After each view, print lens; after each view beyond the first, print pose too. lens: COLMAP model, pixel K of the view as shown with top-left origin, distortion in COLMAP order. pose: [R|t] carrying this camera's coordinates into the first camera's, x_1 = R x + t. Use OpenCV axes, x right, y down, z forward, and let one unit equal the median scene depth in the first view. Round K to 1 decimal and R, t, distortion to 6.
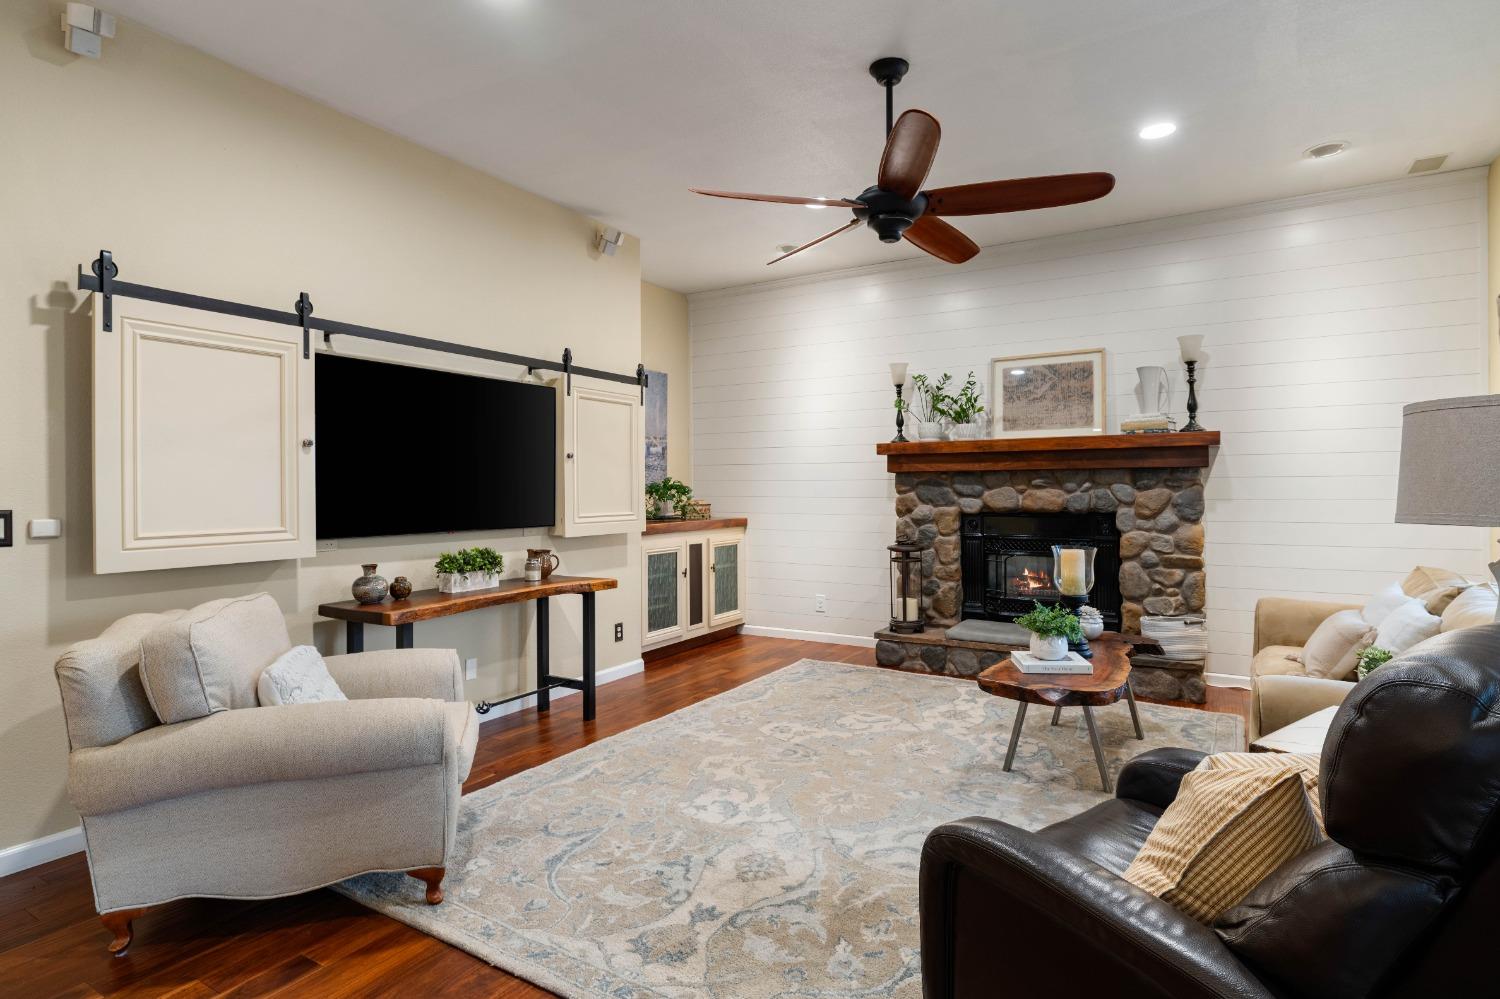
lens RADIAL K [[778.5, 0, 755.8], [0, 778.5, 492.7], [0, 0, 1]] dist [0.002588, -0.000803]
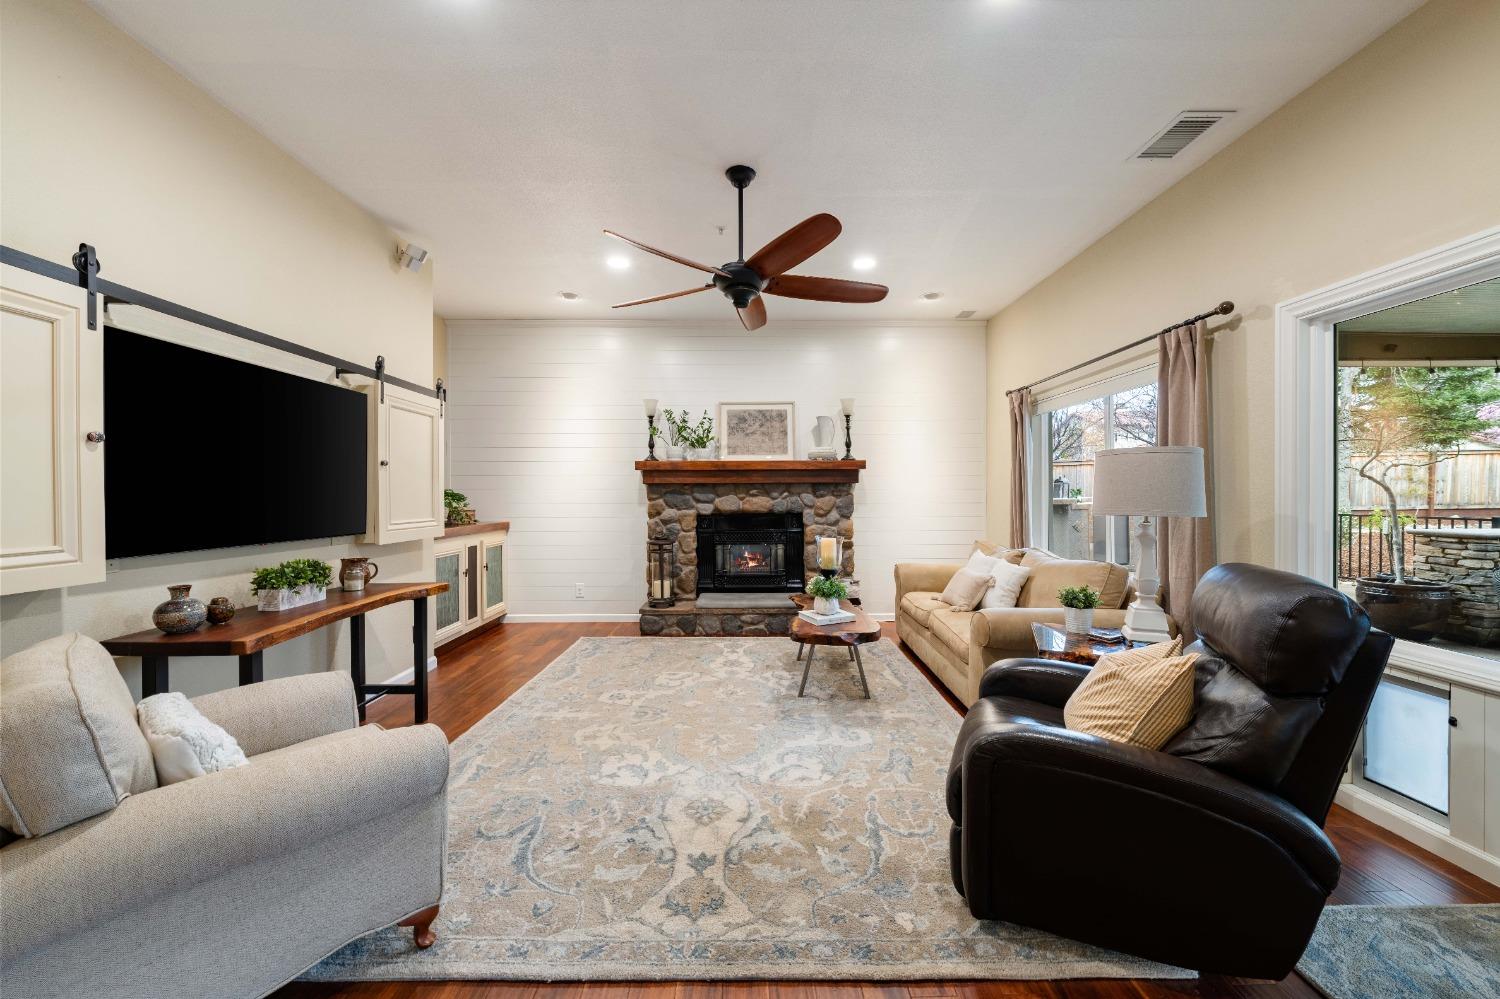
lens RADIAL K [[583.9, 0, 752.4], [0, 583.9, 500.1], [0, 0, 1]] dist [-0.001881, 0.000288]
pose [[0.851873, -0.002314, 0.523744, -0.274207], [0.002013, 0.999997, 0.001145, 0.000242], [-0.523745, 0.000079, 0.851875, 0.131537]]
